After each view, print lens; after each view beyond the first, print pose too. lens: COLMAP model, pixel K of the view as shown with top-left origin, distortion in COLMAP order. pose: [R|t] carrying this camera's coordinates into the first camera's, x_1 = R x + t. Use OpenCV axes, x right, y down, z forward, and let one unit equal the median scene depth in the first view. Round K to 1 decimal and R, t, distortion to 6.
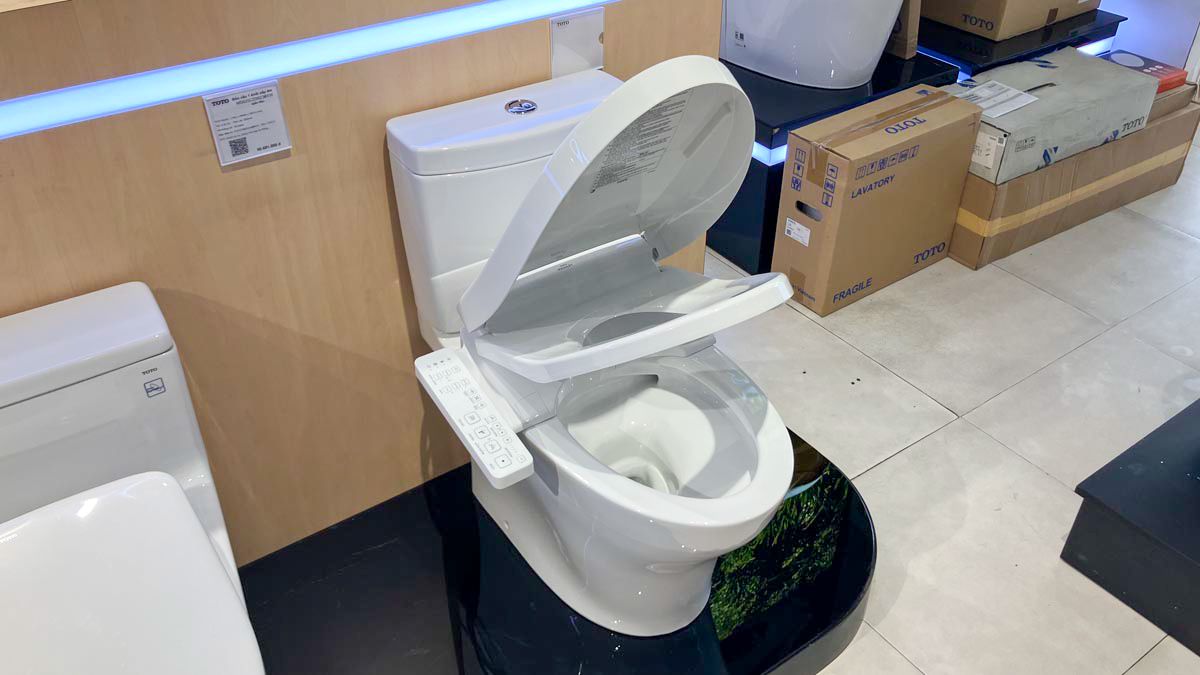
lens RADIAL K [[981.2, 0, 609.4], [0, 981.2, 347.8], [0, 0, 1]] dist [-0.001020, 0.014420]
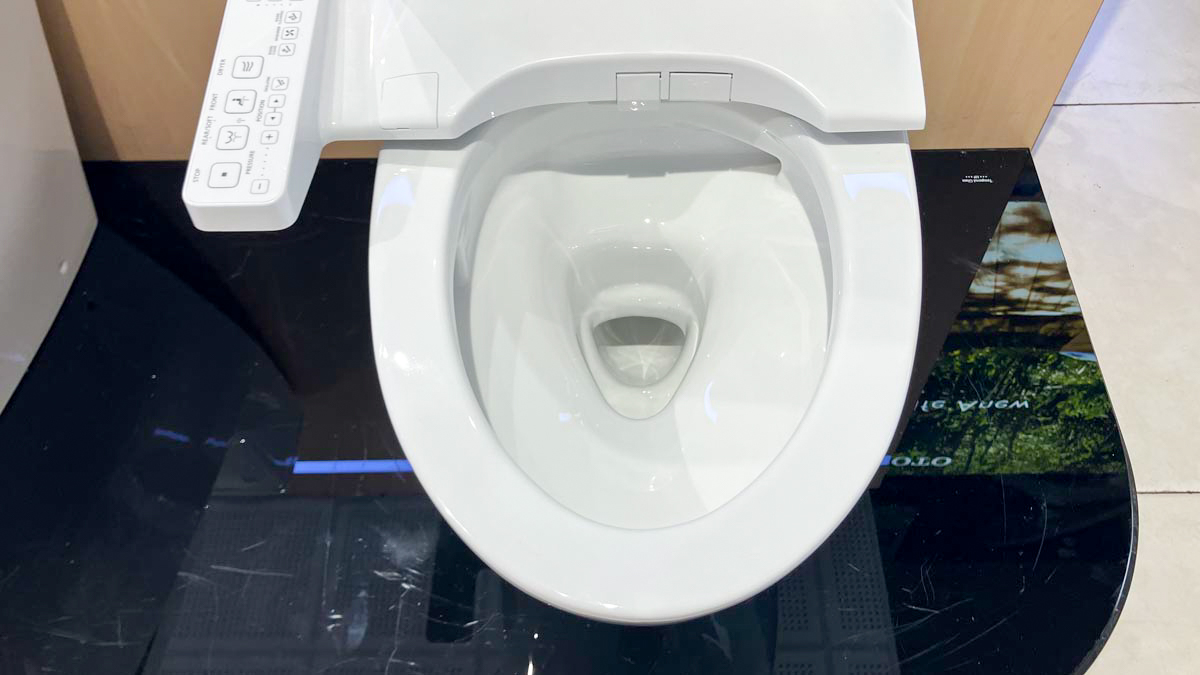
lens RADIAL K [[1022.6, 0, 600.0], [0, 1022.6, 337.5], [0, 0, 1]] dist [-0.004139, -0.006766]
pose [[0.814284, 0.480296, -0.325972, 0.121642], [-0.336341, 0.848090, 0.409412, -0.048603], [0.473092, -0.223740, 0.852129, 0.367177]]
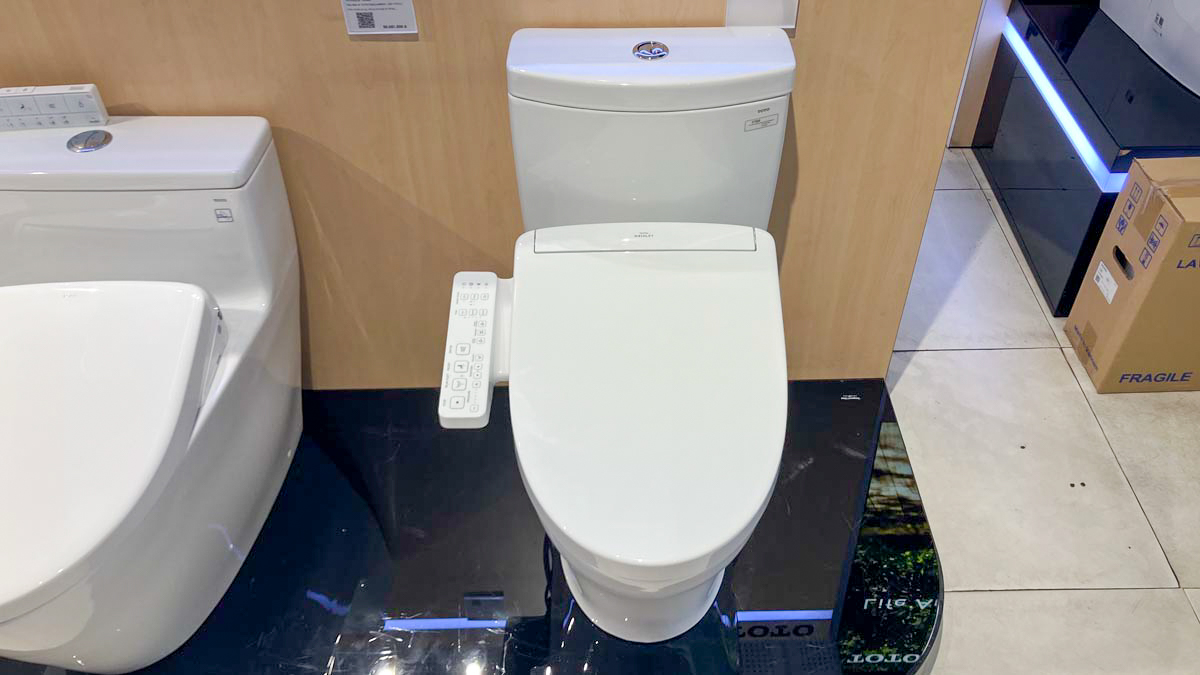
lens RADIAL K [[988.4, 0, 607.8], [0, 988.4, 341.0], [0, 0, 1]] dist [0.005991, 0.004689]
pose [[0.820625, 0.384062, -0.423168, 0.230884], [-0.330680, 0.923061, 0.196490, -0.104482], [0.466074, -0.021311, 0.884489, 0.109480]]
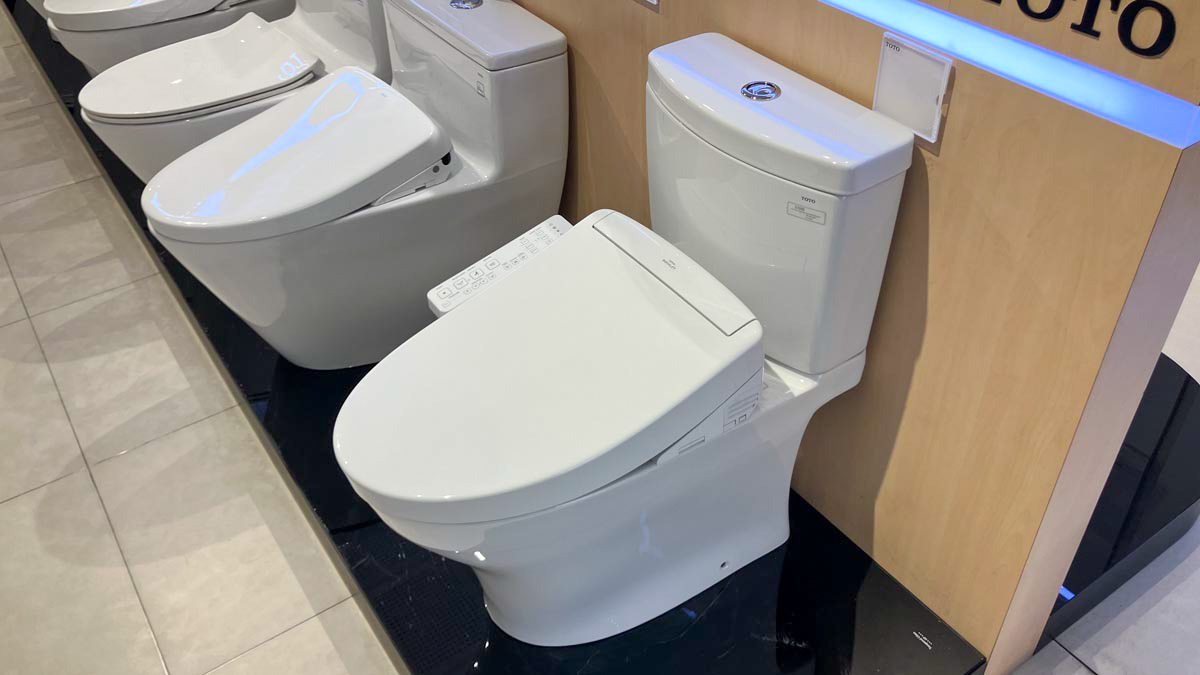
lens RADIAL K [[993.0, 0, 603.4], [0, 993.0, 342.7], [0, 0, 1]] dist [0.004321, 0.004638]
pose [[-0.013657, 0.639153, -0.768959, 0.436627], [-0.574741, 0.624278, 0.529103, -0.303565], [0.818221, 0.449178, 0.358822, 0.434894]]
